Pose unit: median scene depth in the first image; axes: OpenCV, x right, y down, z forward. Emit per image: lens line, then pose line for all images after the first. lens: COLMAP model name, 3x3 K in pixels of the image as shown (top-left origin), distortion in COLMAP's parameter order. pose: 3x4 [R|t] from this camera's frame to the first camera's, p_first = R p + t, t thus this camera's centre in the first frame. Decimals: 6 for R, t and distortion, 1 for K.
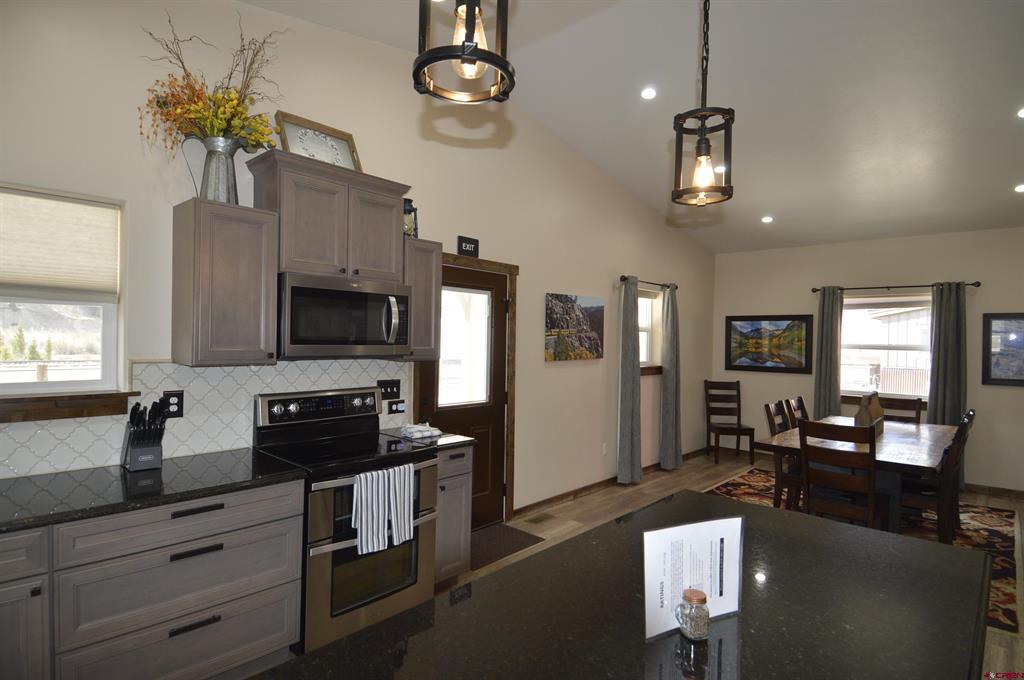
lens RADIAL K [[548.9, 0, 513.3], [0, 548.9, 340.5], [0, 0, 1]] dist [-0.022961, -0.008868]
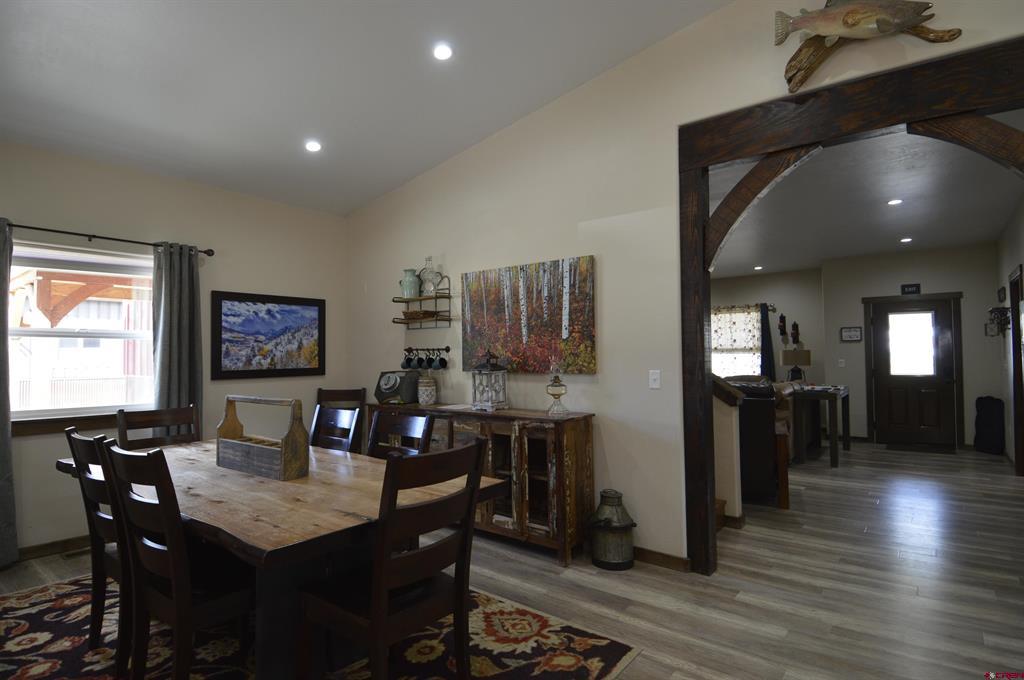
lens RADIAL K [[548.9, 0, 462.3], [0, 548.9, 342.8], [0, 0, 1]] dist [-0.022961, -0.008868]
pose [[-0.040908, 0.008132, 0.999130, 0.052948], [0.016219, 0.999841, -0.007474, 0.038646], [-0.999031, 0.015899, -0.041034, 0.662221]]
